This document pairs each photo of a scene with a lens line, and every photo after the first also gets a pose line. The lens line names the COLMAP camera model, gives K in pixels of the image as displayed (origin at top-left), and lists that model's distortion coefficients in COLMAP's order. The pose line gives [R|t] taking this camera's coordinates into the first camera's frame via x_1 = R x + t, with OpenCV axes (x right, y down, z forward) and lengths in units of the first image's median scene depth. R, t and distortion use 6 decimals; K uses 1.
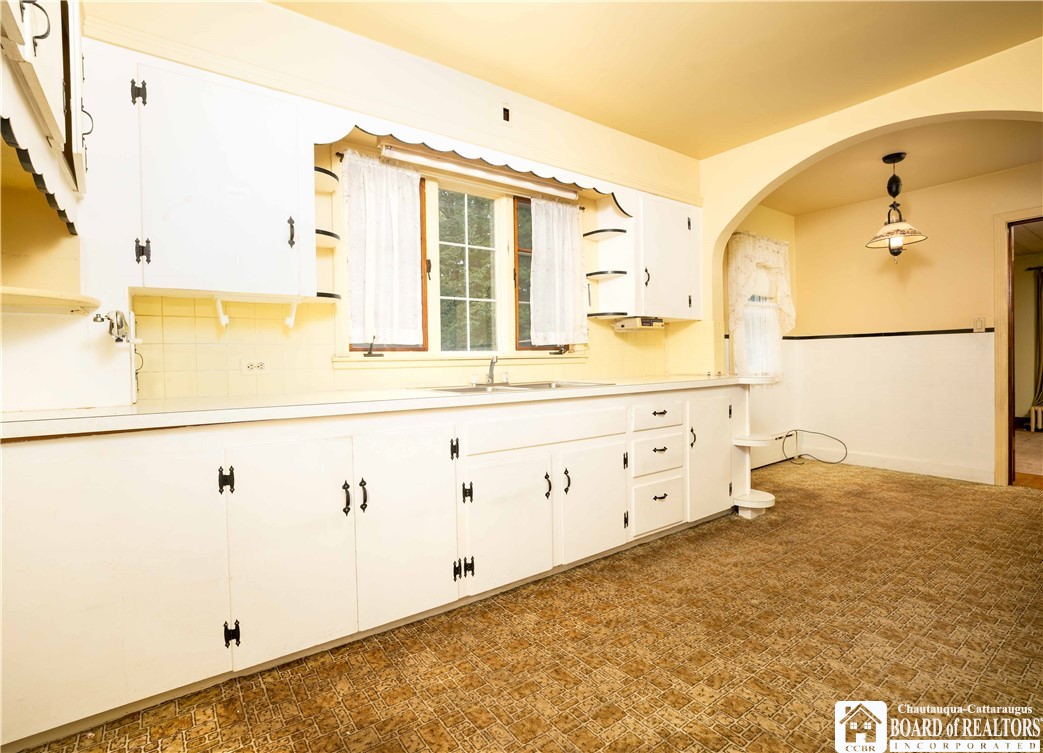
lens RADIAL K [[506.7, 0, 522.4], [0, 506.7, 369.5], [0, 0, 1]] dist [-0.043345, 0.019207]
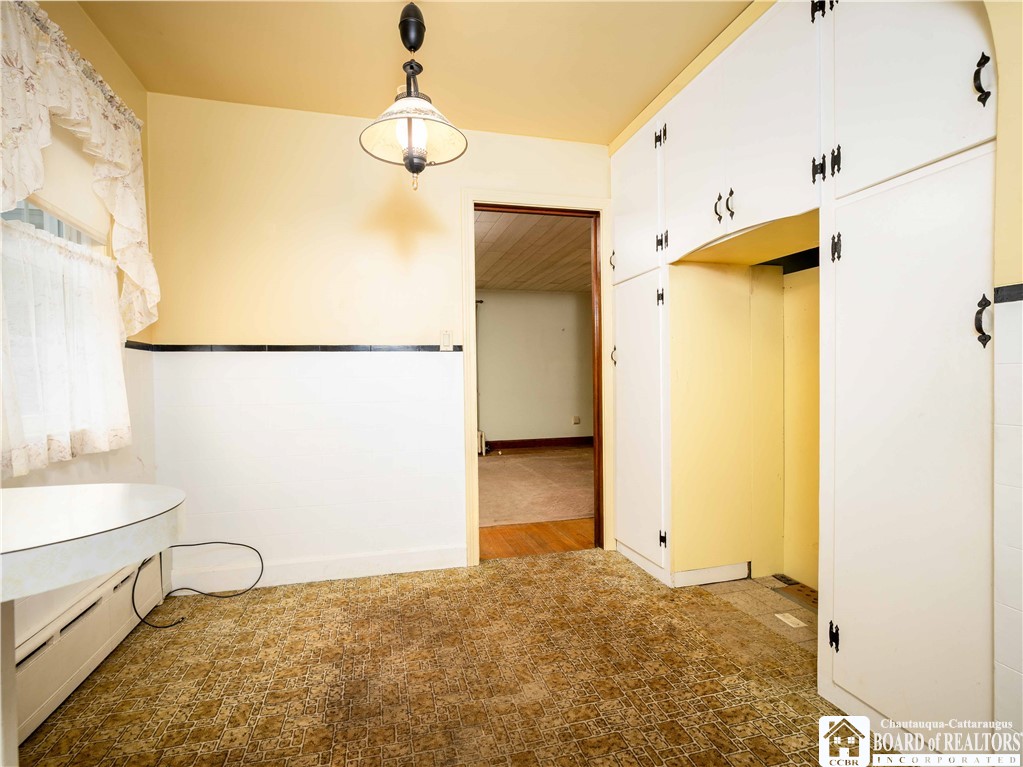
lens RADIAL K [[510.2, 0, 512.5], [0, 510.2, 382.5], [0, 0, 1]] dist [-0.049645, 0.022476]
pose [[0.371606, 0.005748, 0.928373, 0.454581], [0.029319, 0.999409, -0.017924, -0.024936], [-0.927927, 0.033879, 0.371218, 0.985465]]
